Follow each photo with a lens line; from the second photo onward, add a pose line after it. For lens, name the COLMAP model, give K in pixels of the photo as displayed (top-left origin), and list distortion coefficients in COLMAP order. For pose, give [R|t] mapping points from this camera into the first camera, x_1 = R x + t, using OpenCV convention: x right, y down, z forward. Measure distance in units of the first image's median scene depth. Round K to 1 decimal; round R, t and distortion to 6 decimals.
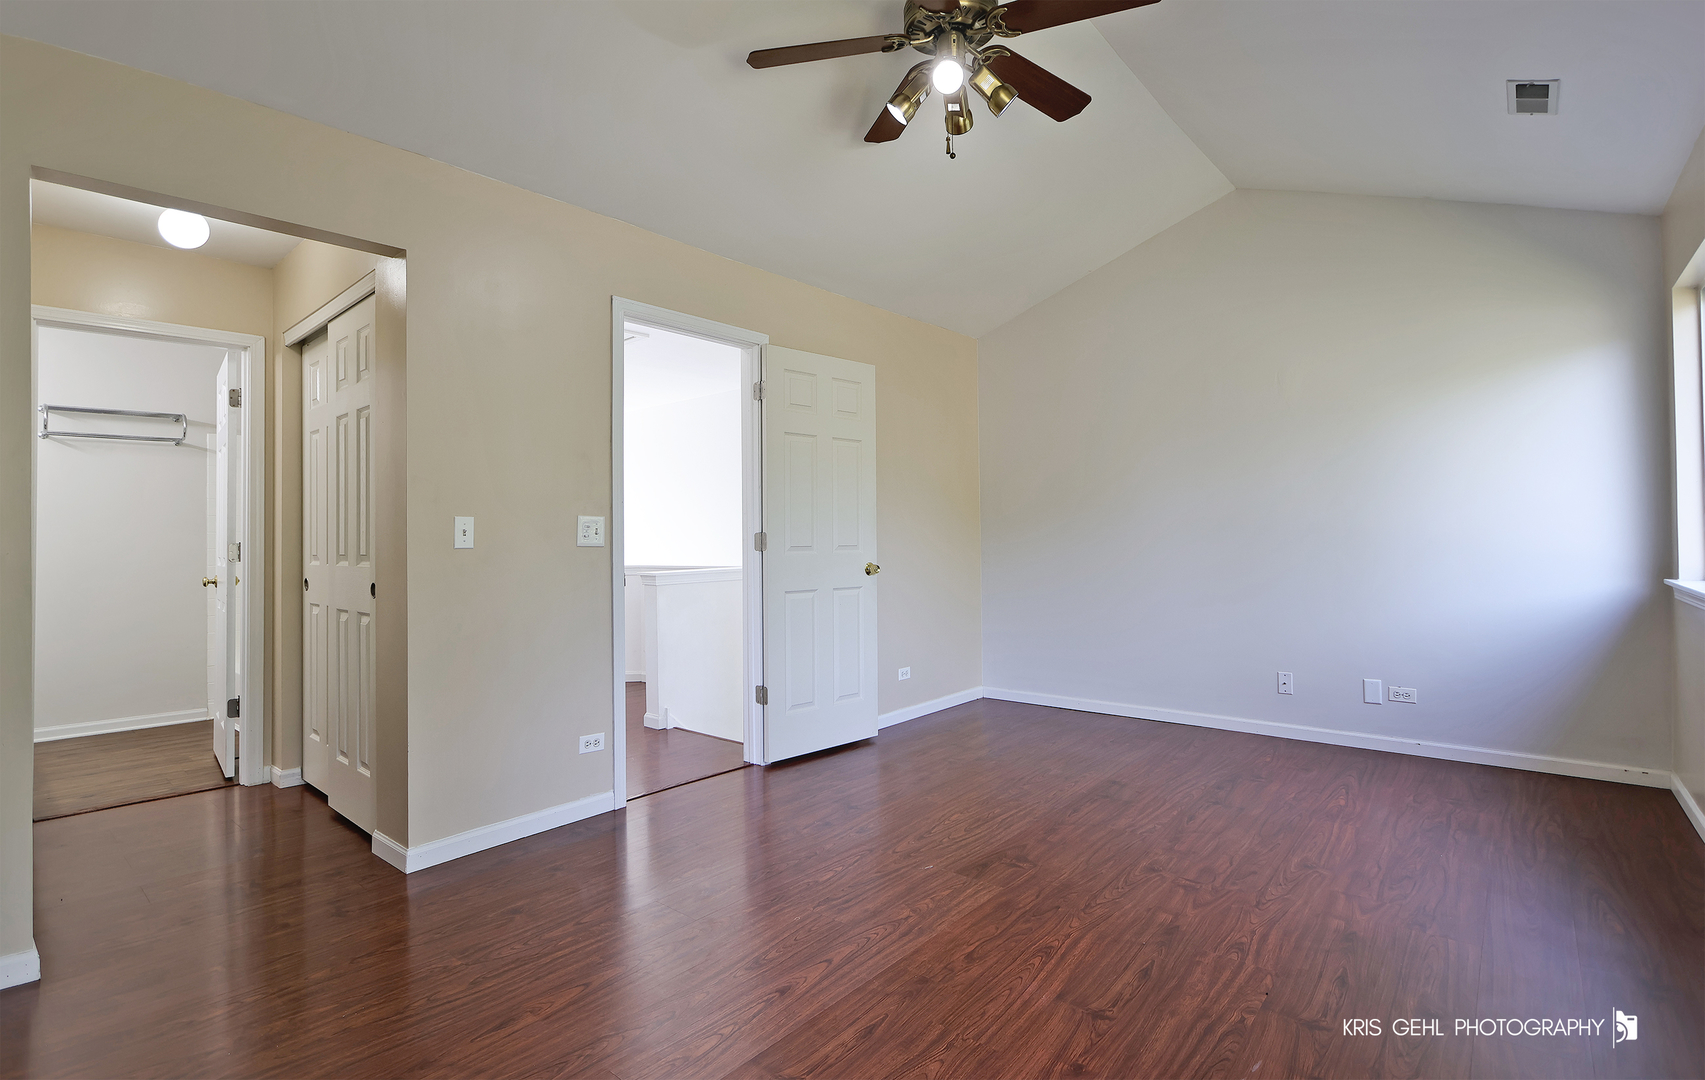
lens RADIAL K [[782.5, 0, 852.5], [0, 782.5, 540.0], [0, 0, 1]] dist [-0.000044, -0.000015]
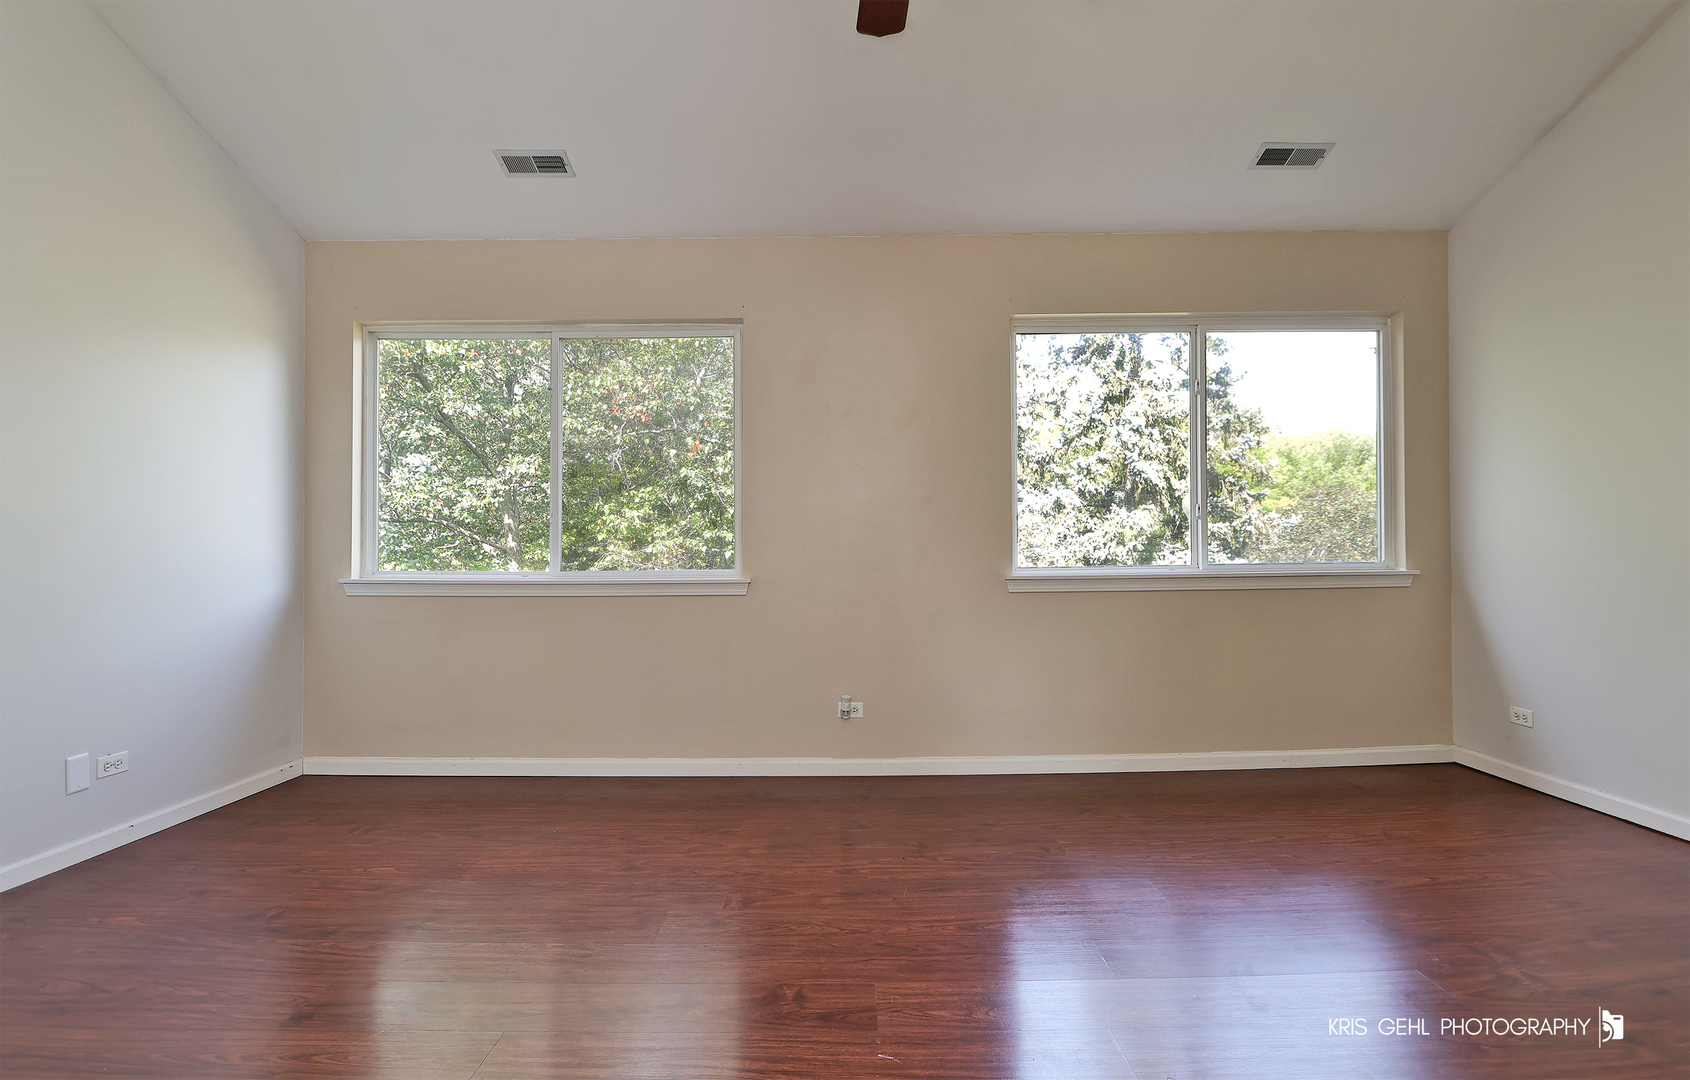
lens RADIAL K [[793.3, 0, 845.0], [0, 793.3, 540.0], [0, 0, 1]] dist [-0.000571, -0.000165]
pose [[-0.646231, 0.024798, 0.762739, -0.394155], [-0.000615, 0.999455, -0.033015, 0.038658], [-0.763142, -0.021805, -0.645863, 1.553053]]
